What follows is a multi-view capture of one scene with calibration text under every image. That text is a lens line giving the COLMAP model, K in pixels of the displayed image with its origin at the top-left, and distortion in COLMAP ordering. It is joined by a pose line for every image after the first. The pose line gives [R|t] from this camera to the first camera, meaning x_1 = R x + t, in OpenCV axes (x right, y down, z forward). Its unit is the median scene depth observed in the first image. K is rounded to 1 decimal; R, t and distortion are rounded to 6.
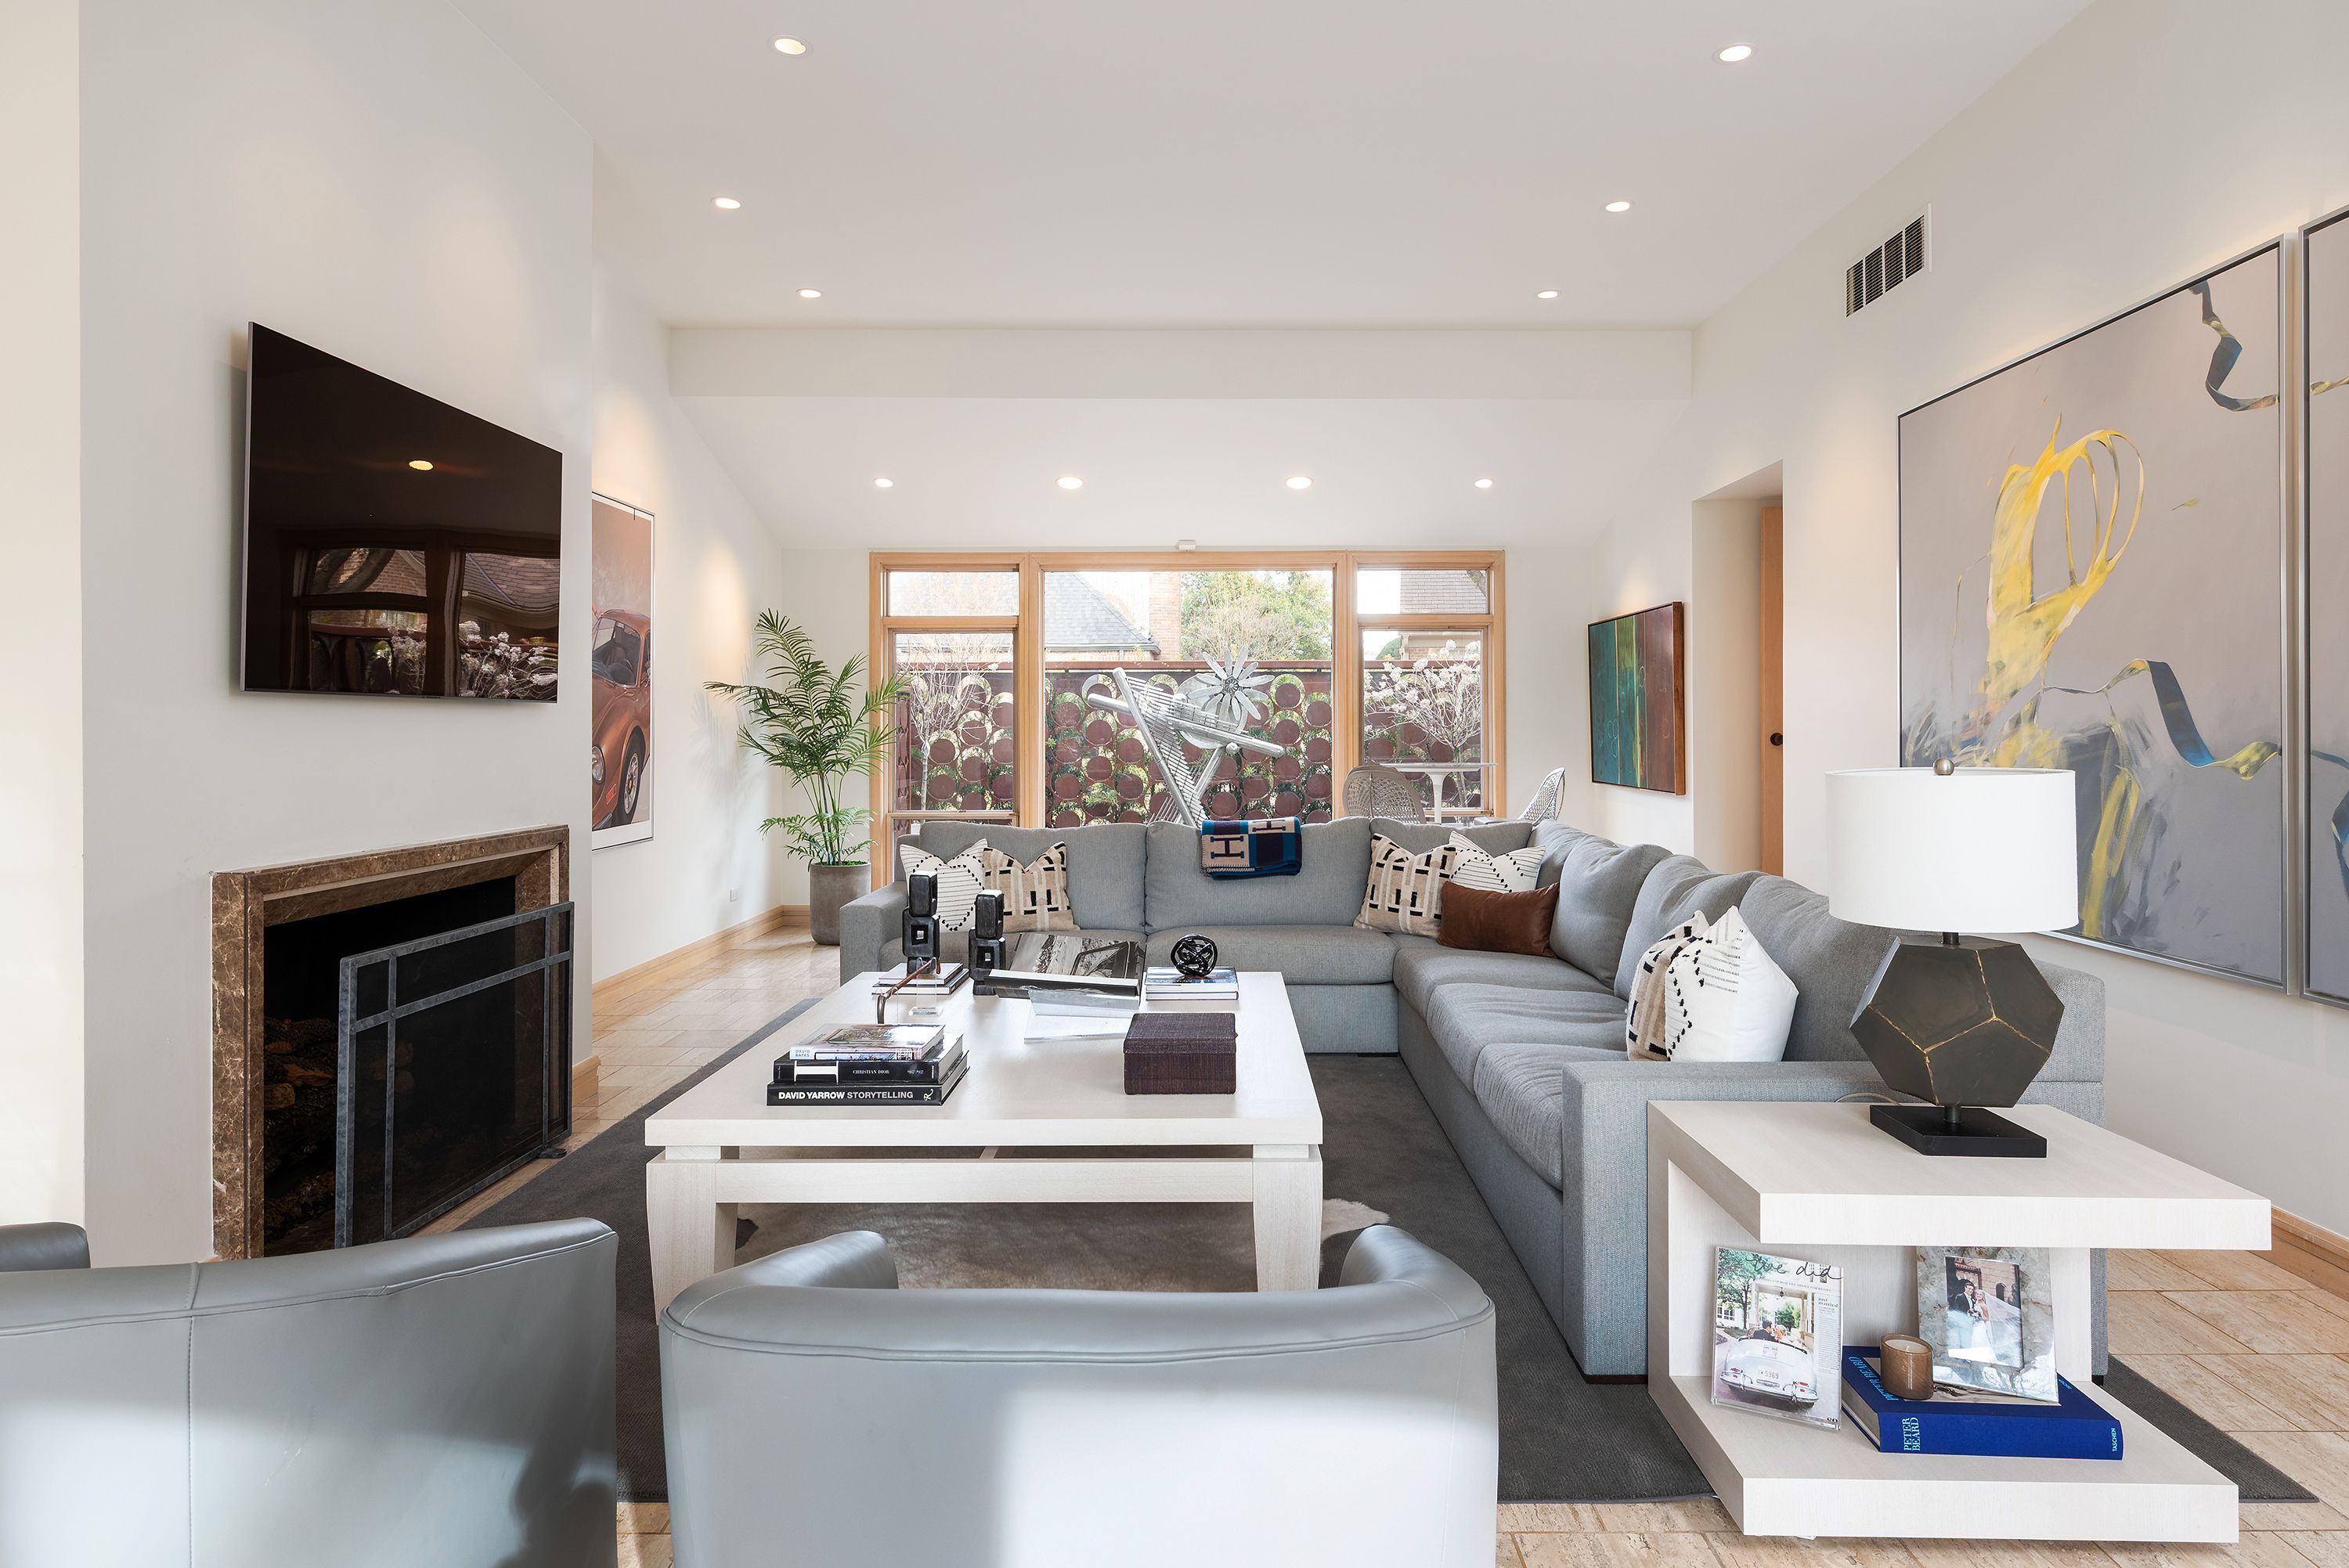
lens RADIAL K [[1394.5, 0, 1172.8], [0, 1394.5, 773.9], [0, 0, 1]] dist [0.000536, 0.000387]
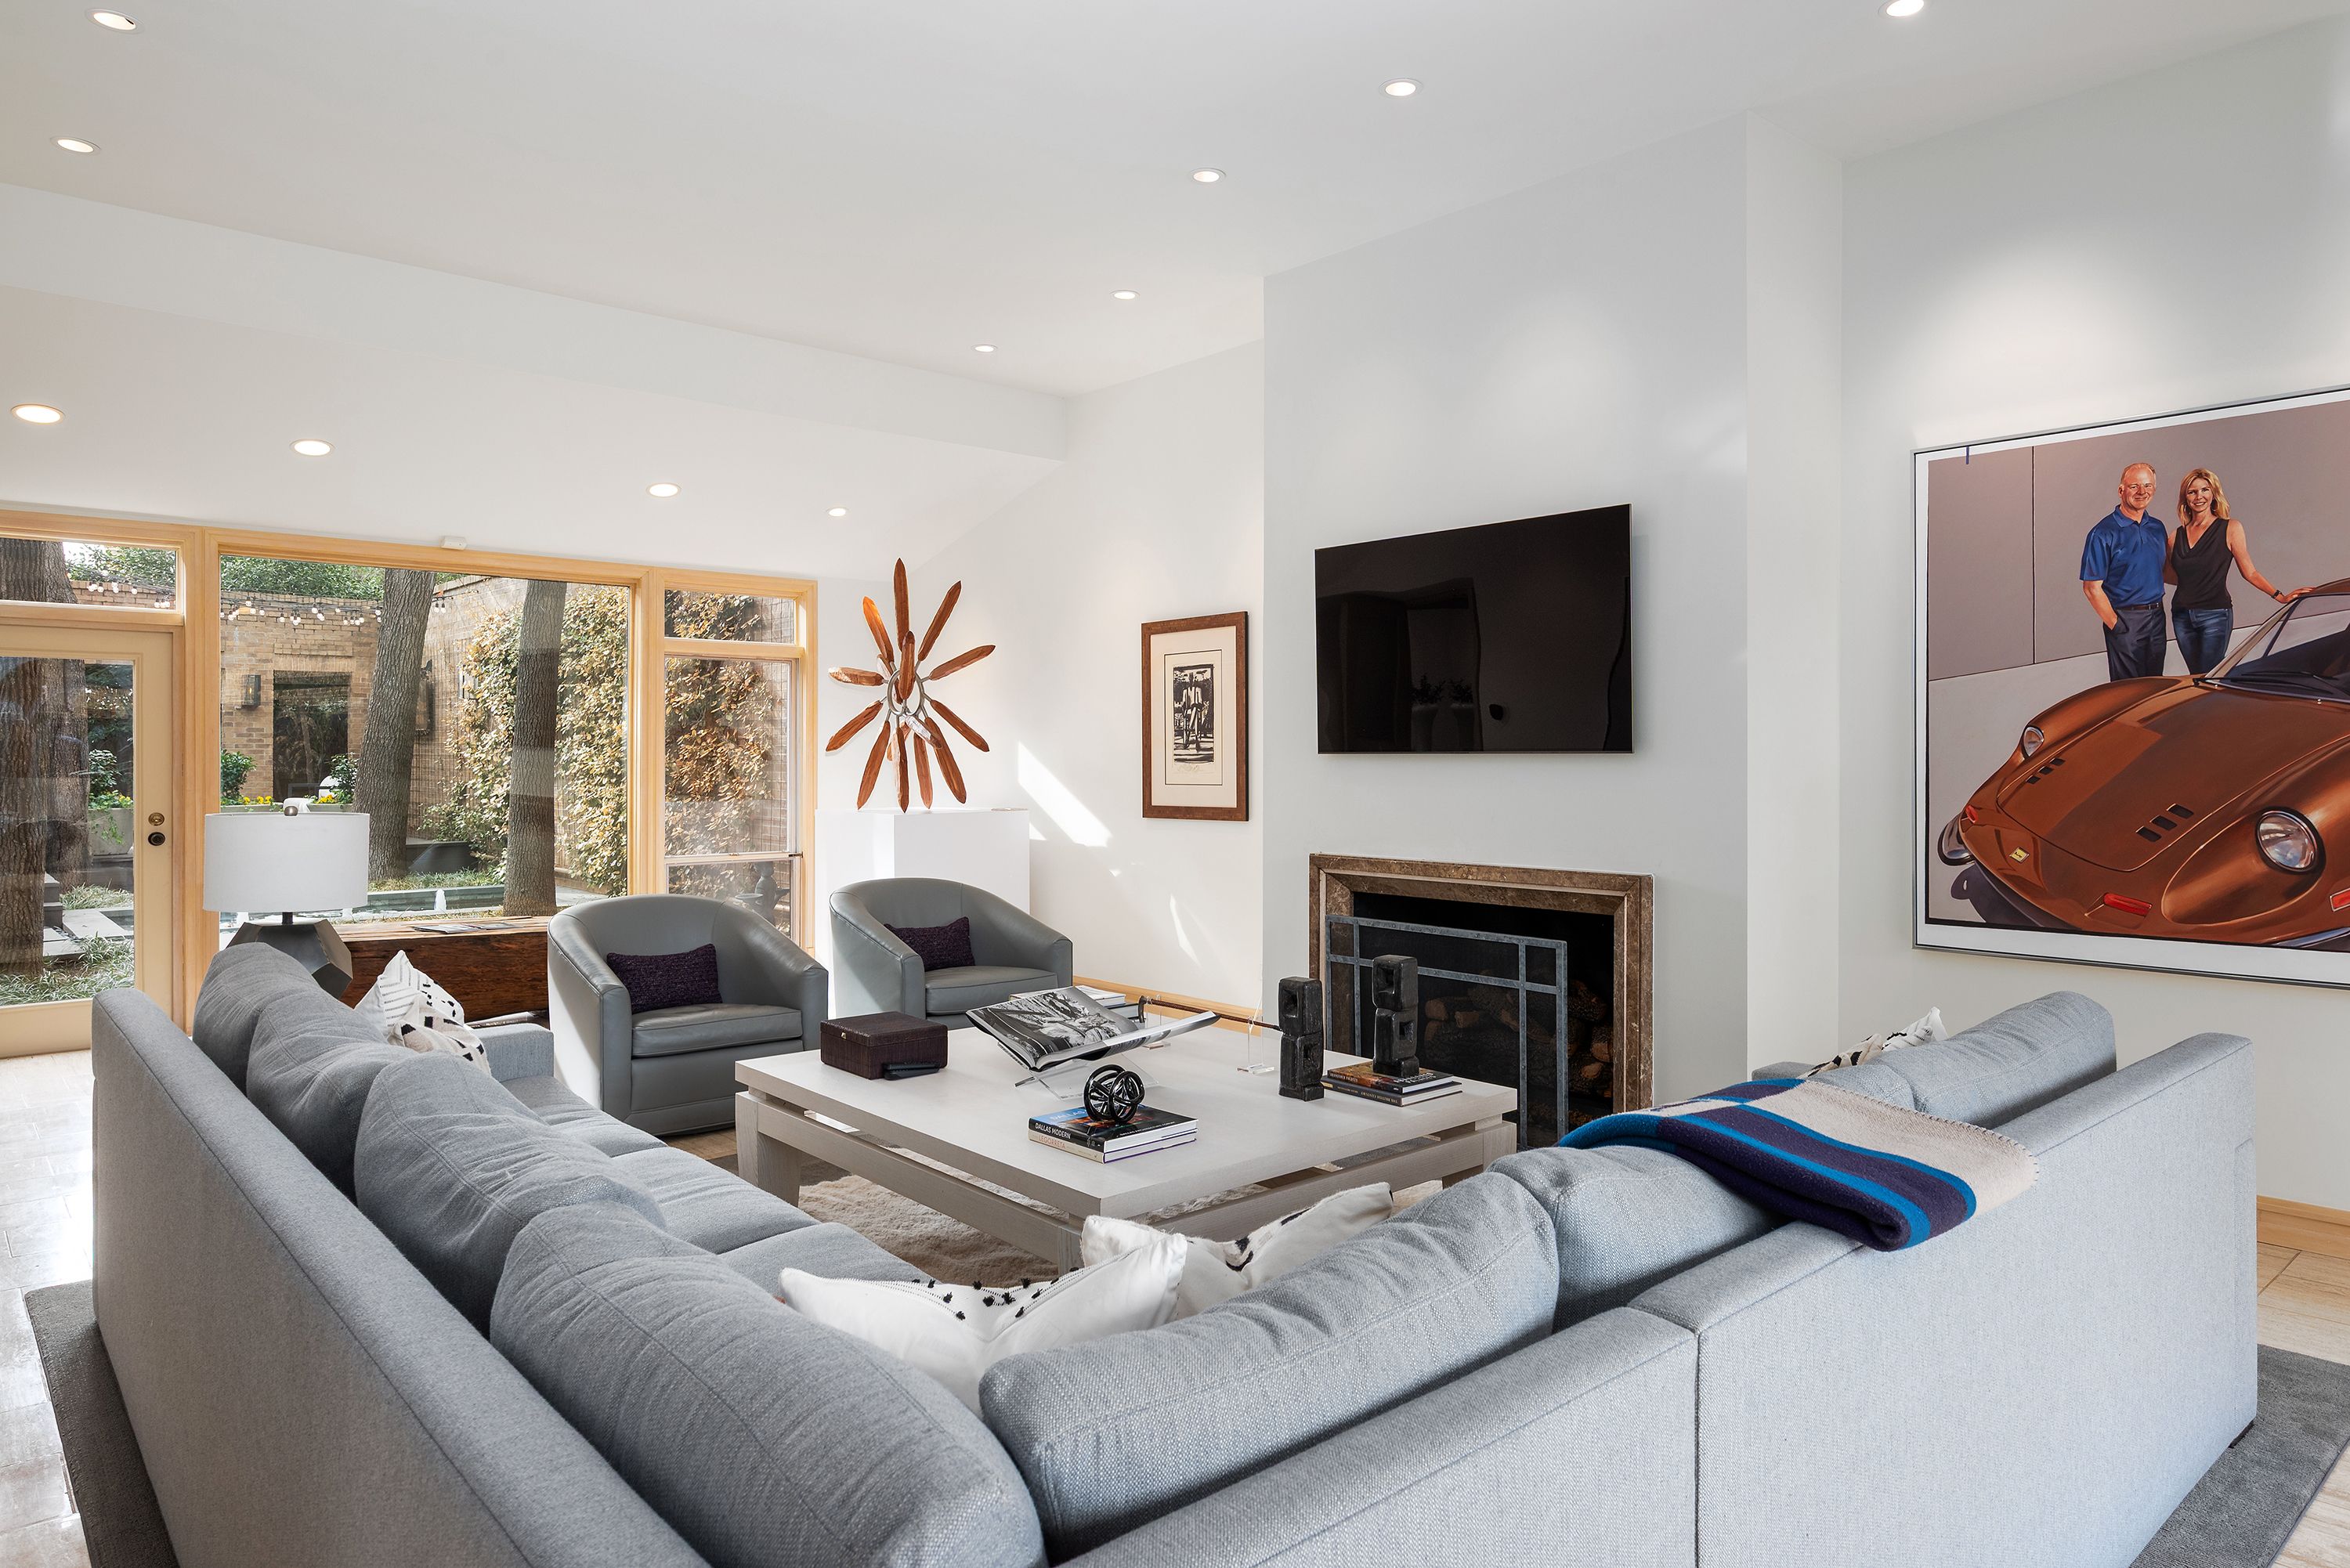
lens RADIAL K [[1481.2, 0, 1178.8], [0, 1481.2, 763.9], [0, 0, 1]] dist [0.020218, -0.001336]
pose [[-0.729229, 0.006236, -0.684242, 0.644861], [-0.019706, 0.999352, 0.030110, -0.083438], [0.683986, 0.035440, -0.728634, 1.866778]]
